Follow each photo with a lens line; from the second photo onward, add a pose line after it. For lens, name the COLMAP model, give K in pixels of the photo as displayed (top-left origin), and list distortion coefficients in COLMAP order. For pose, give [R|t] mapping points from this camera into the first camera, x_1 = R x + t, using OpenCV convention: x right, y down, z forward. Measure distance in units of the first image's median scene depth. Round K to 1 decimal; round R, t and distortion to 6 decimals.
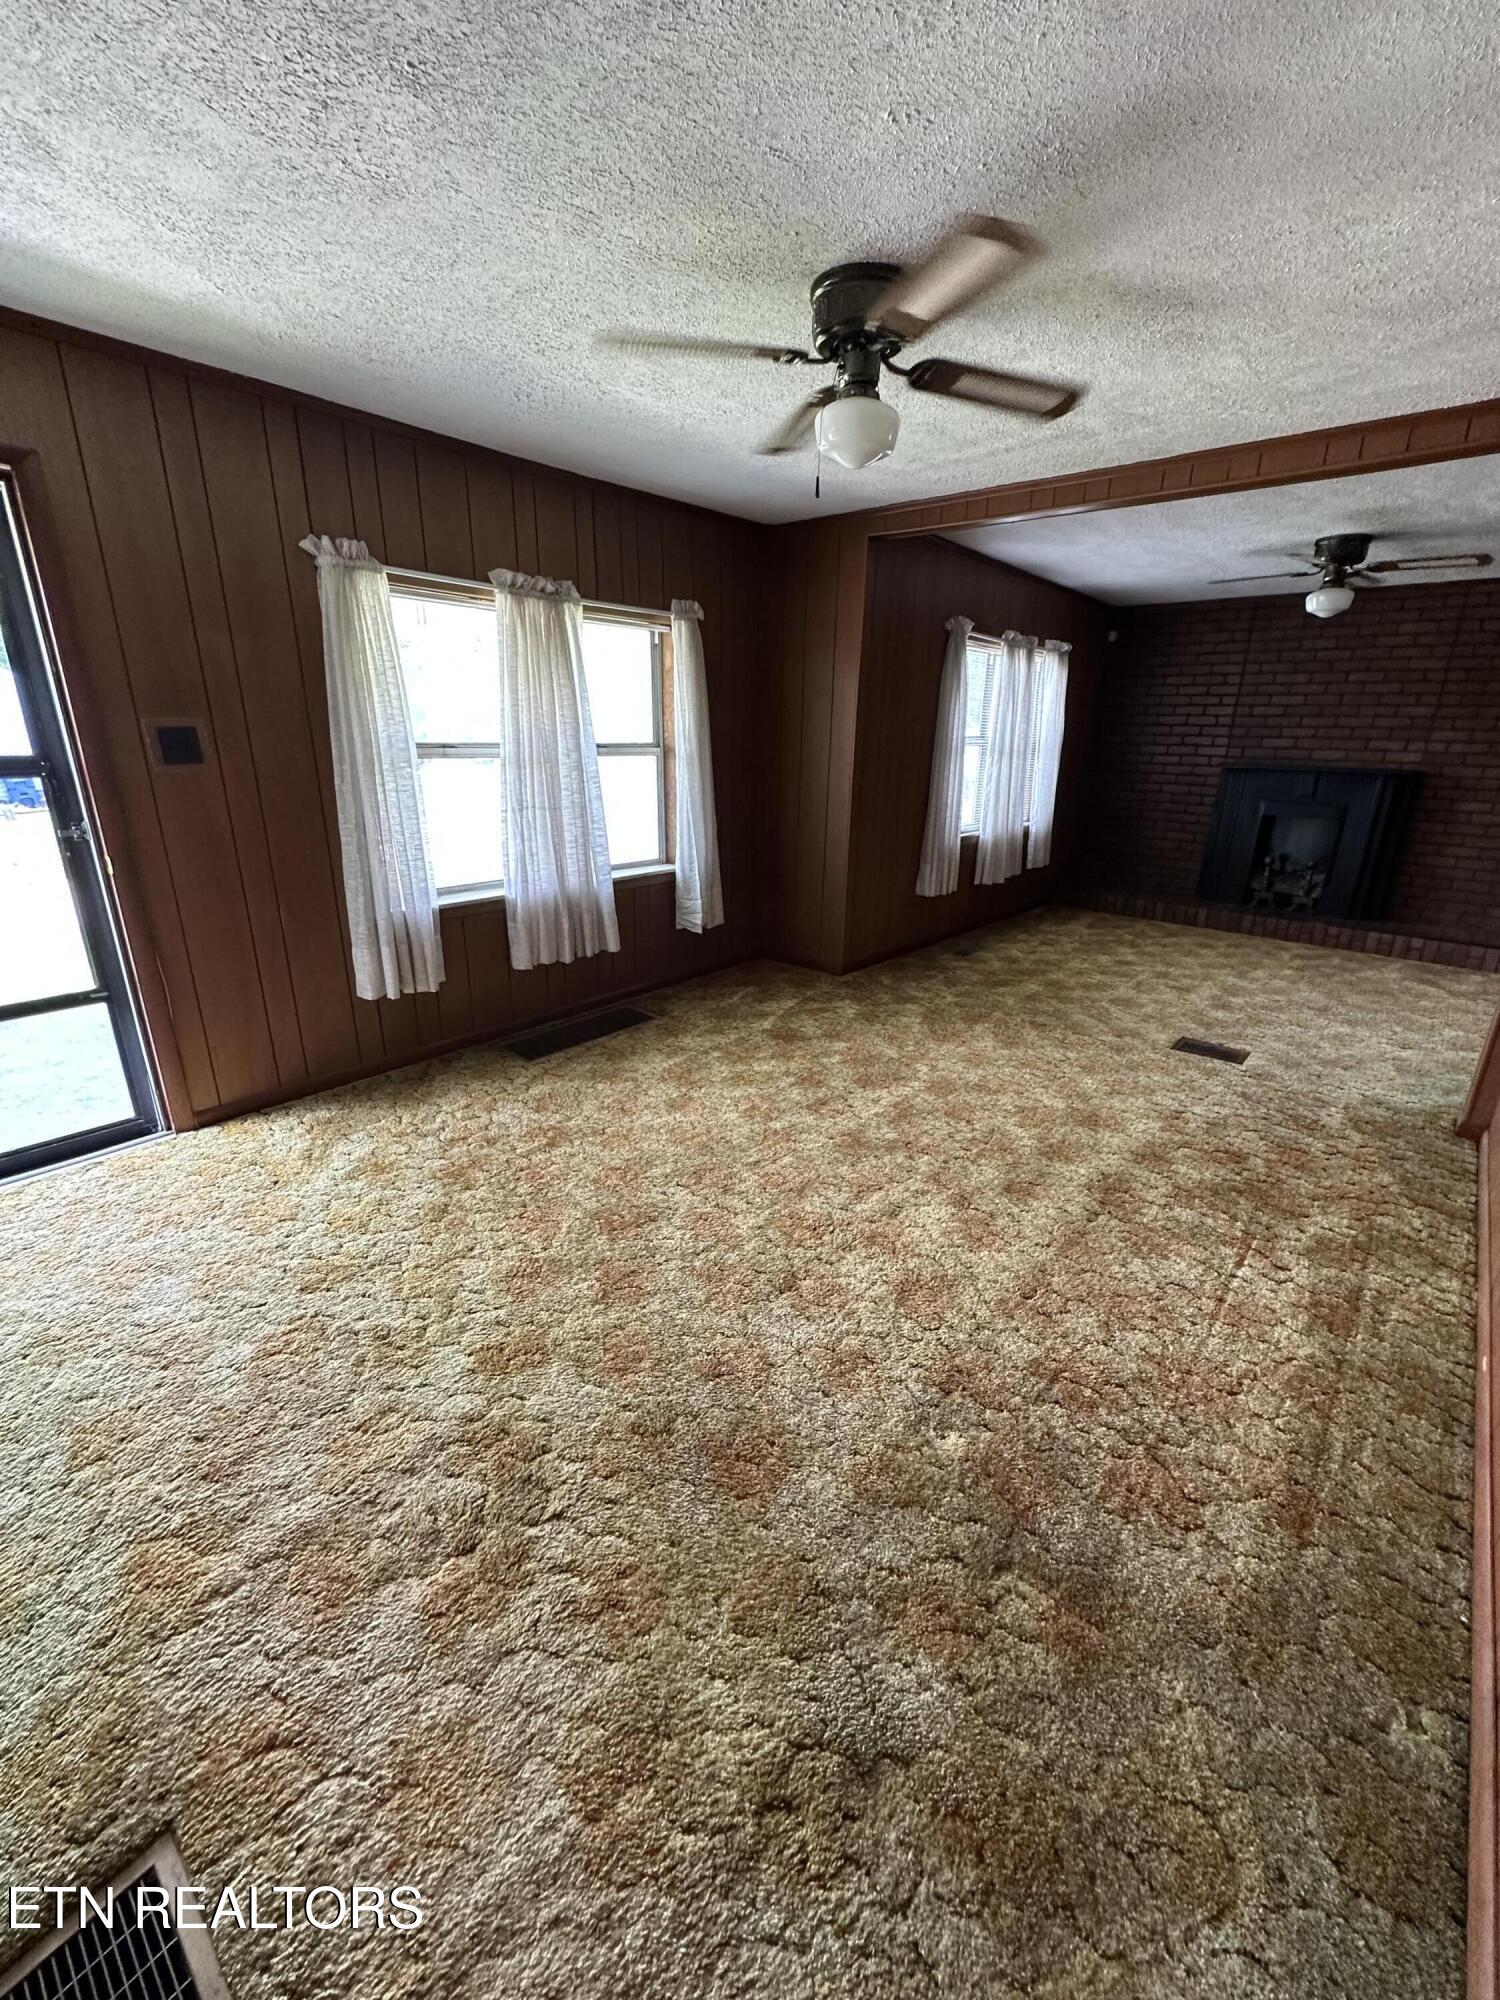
lens RADIAL K [[795.2, 0, 749.2], [0, 795.2, 1001.6], [0, 0, 1]] dist [-0.007137, 0.000131]
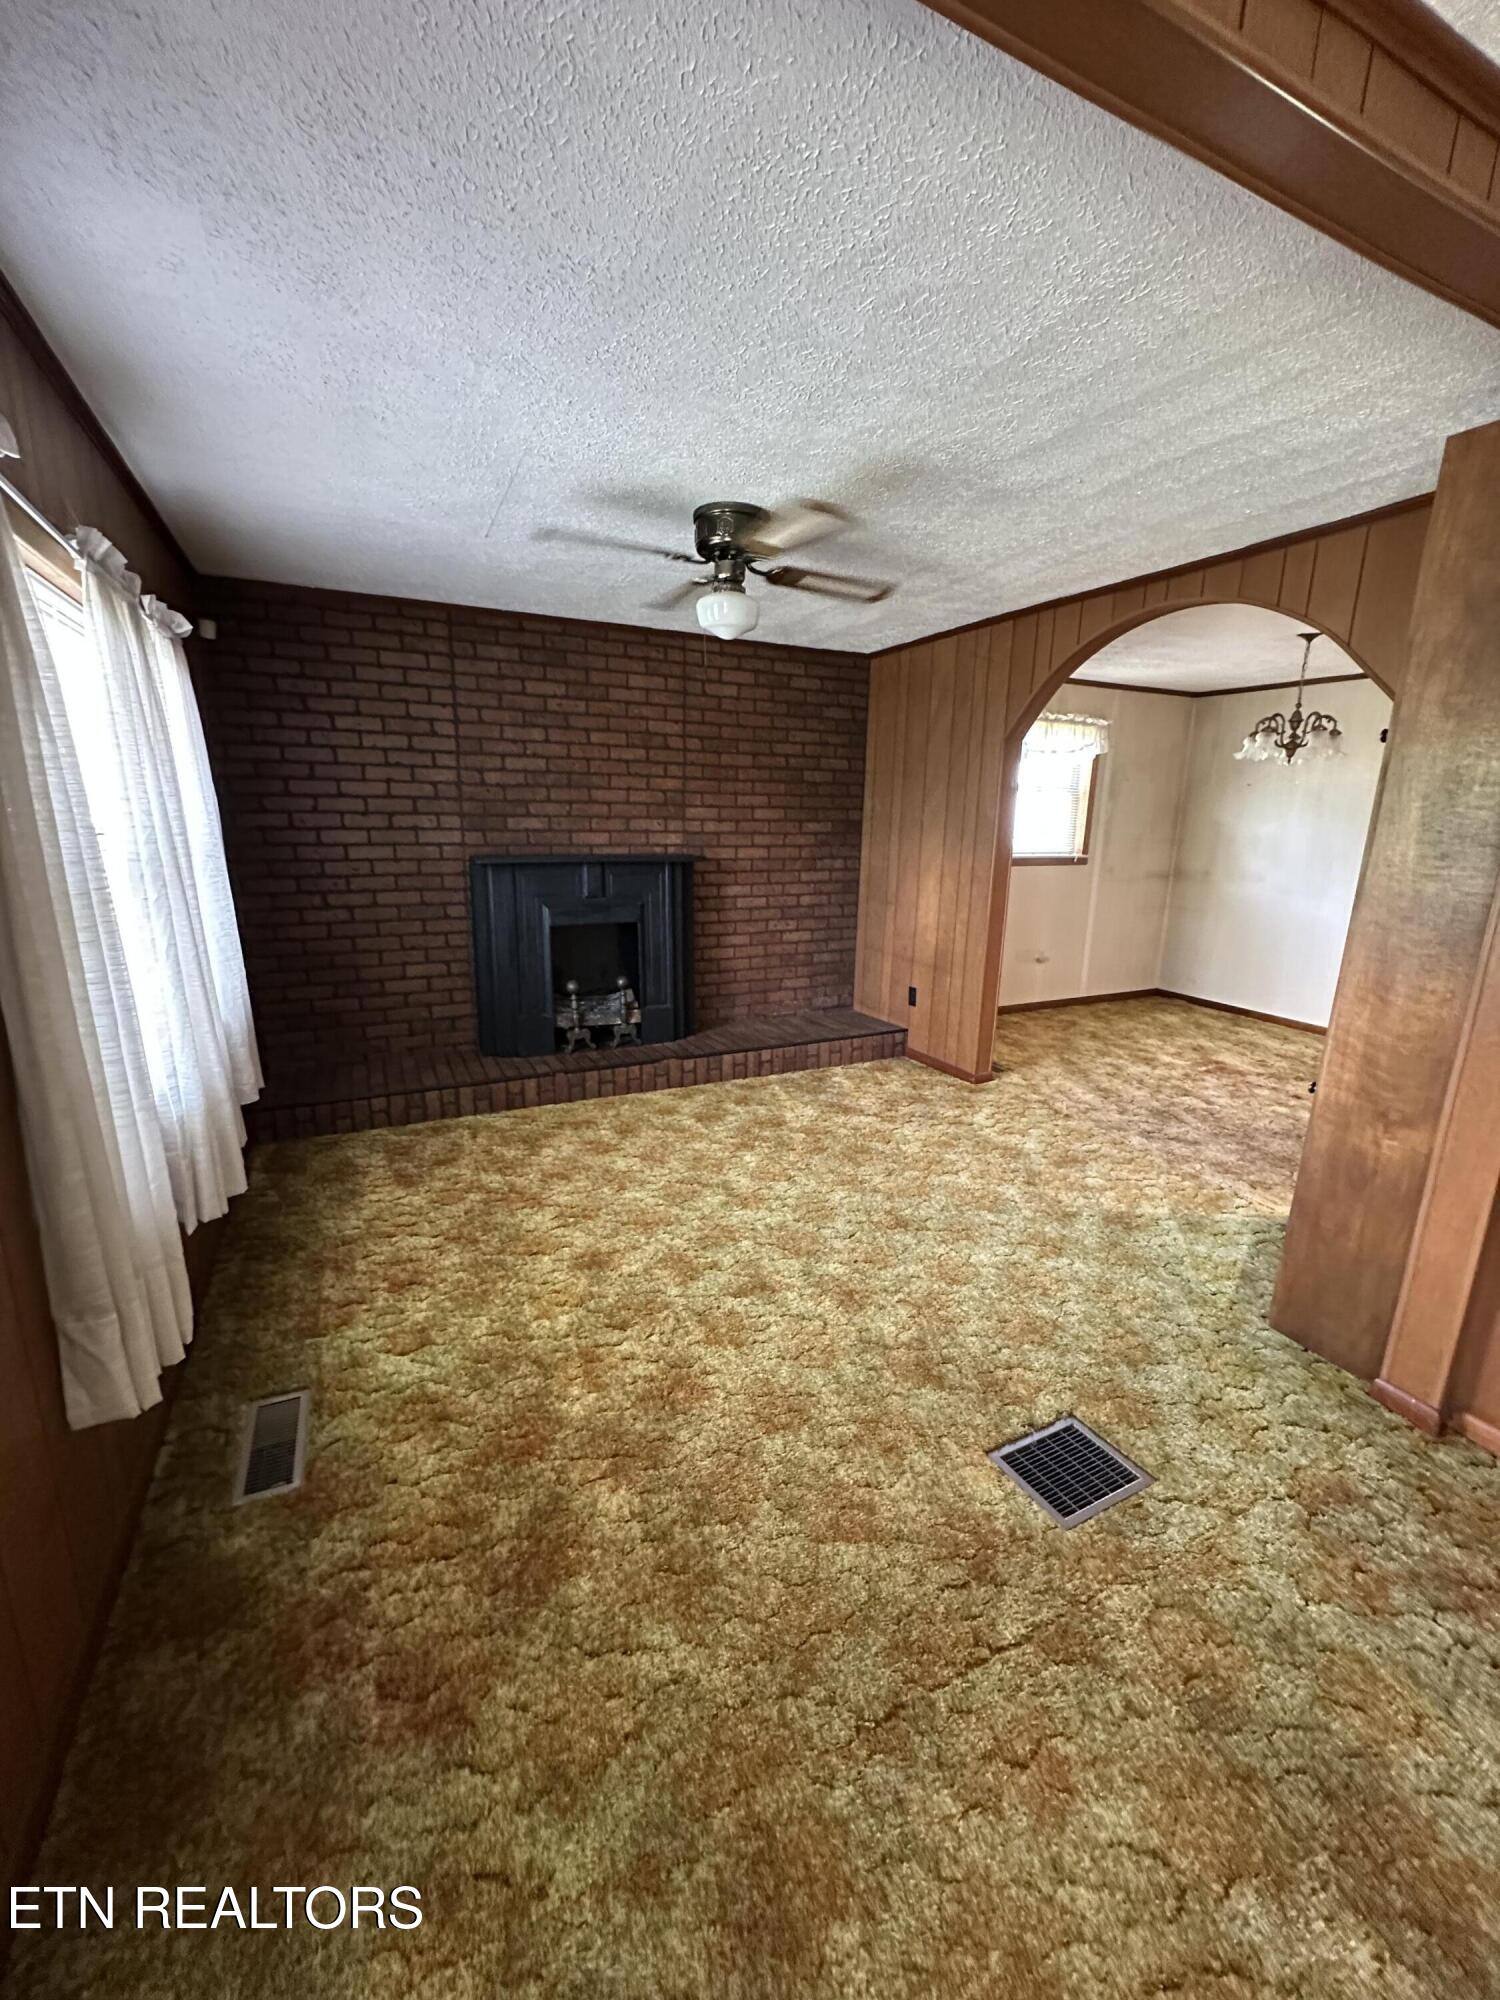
lens RADIAL K [[795.2, 0, 758.4], [0, 795.2, 1004.2], [0, 0, 1]] dist [-0.007137, 0.000131]
pose [[0.378968, -0.229090, 0.896605, 0.095042], [0.283372, 0.951060, 0.123230, -0.245495], [-0.880956, 0.207372, 0.425339, 0.668834]]
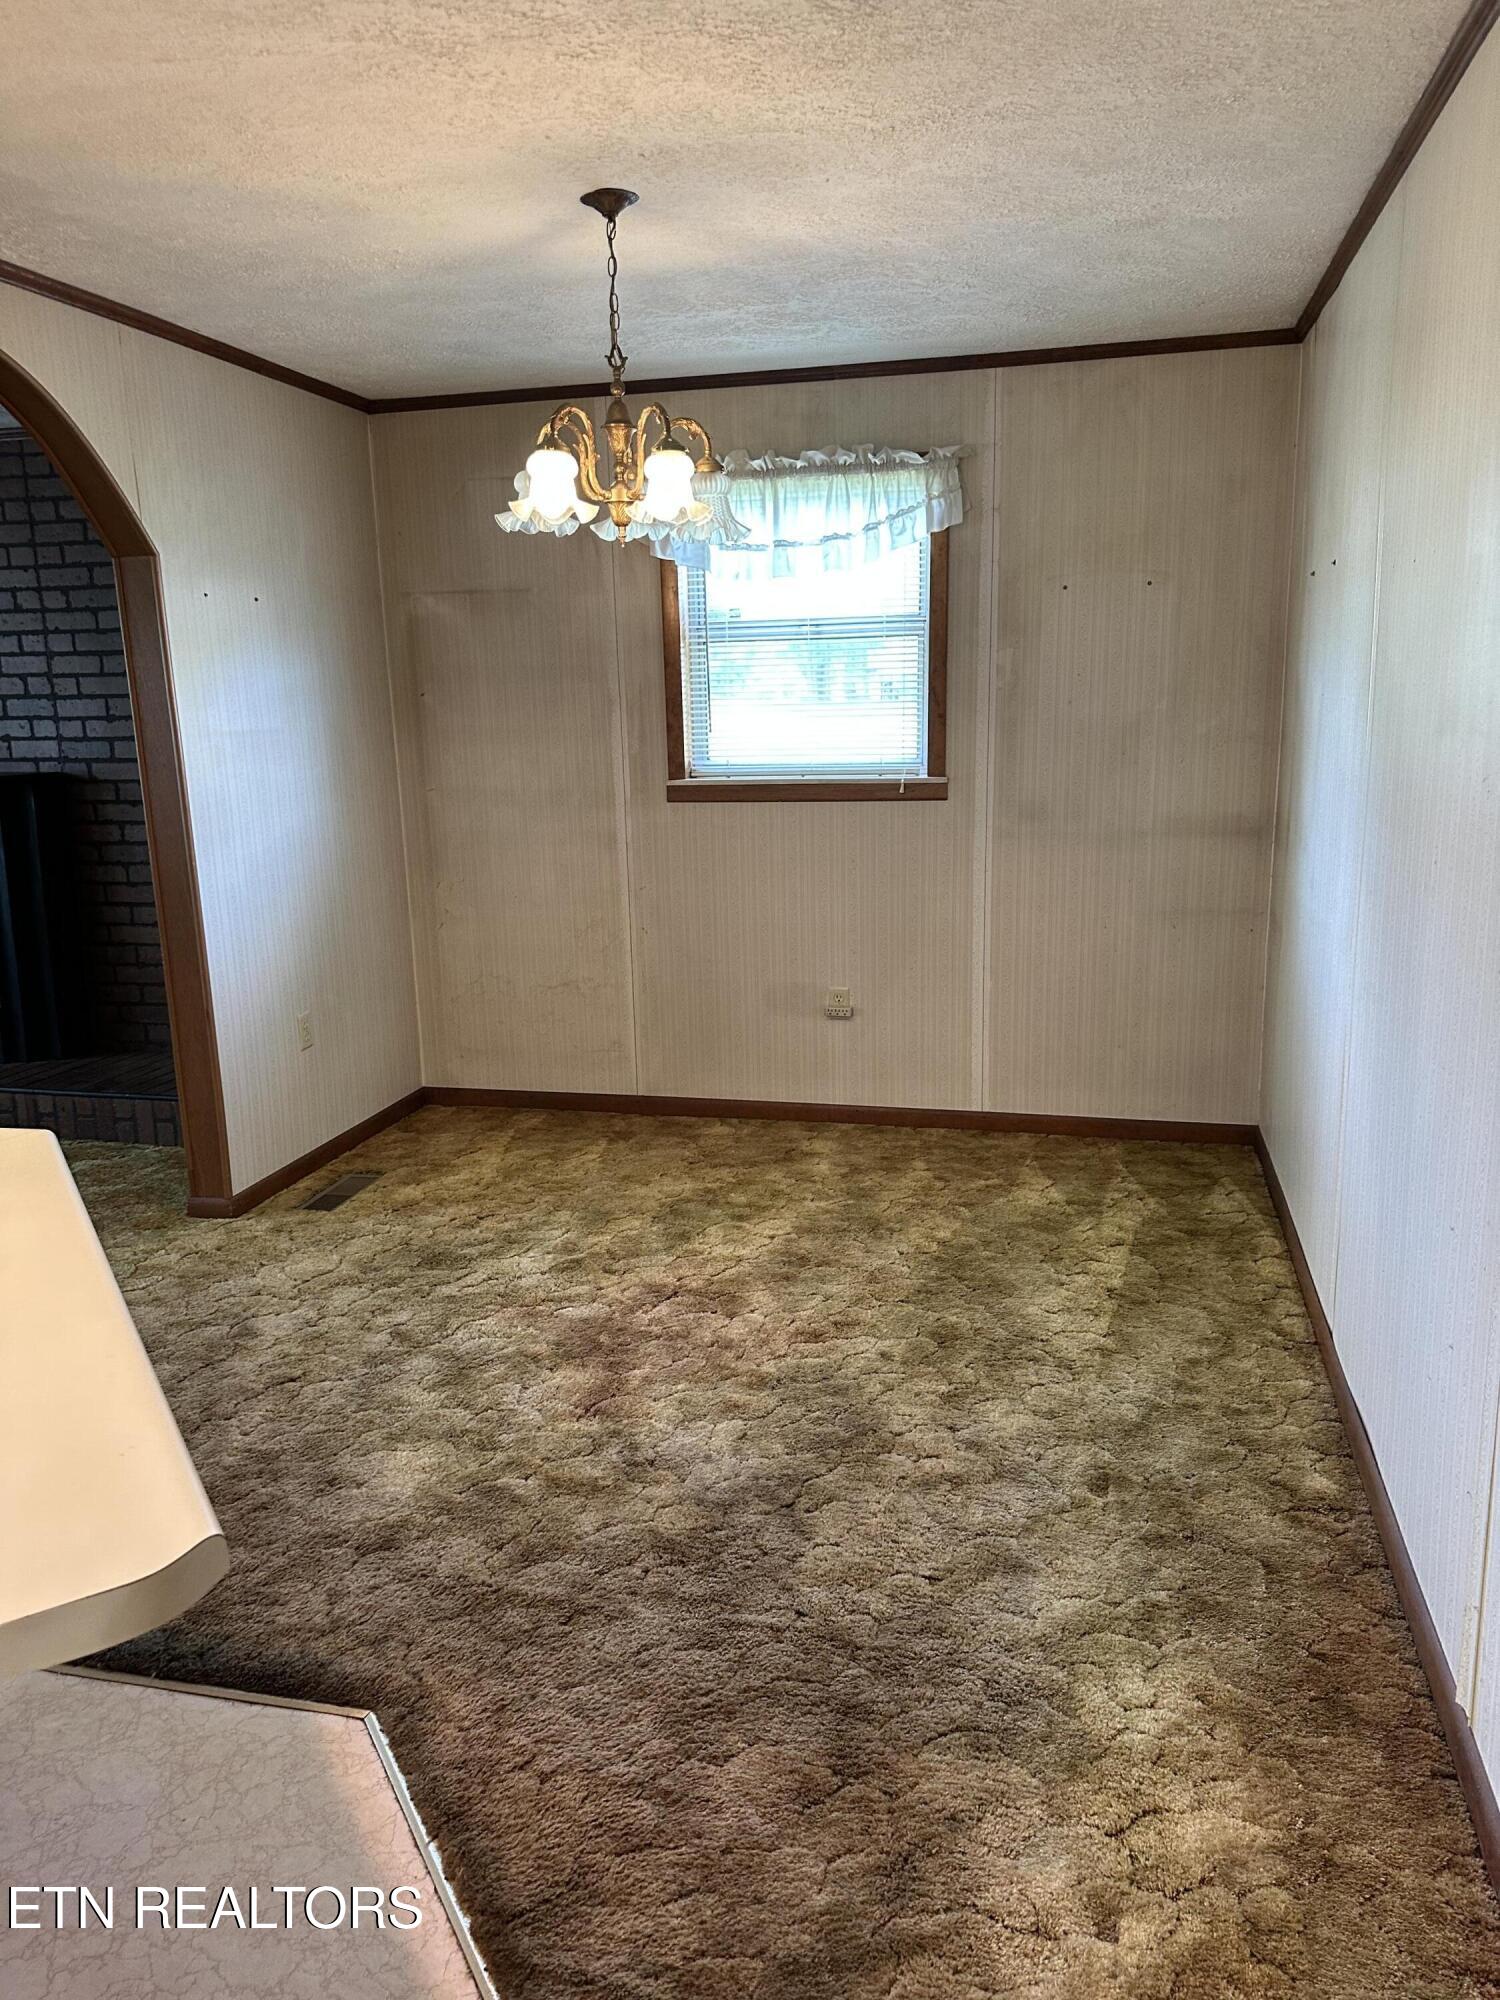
lens RADIAL K [[1413.4, 0, 746.7], [0, 1413.4, 1007.4], [0, 0, 1]] dist [0.070940, -0.086334]
pose [[0.884237, -0.132944, 0.447718, 0.887122], [0.182101, 0.980899, -0.068381, 0.014426], [-0.430075, 0.141995, 0.891556, -0.040794]]
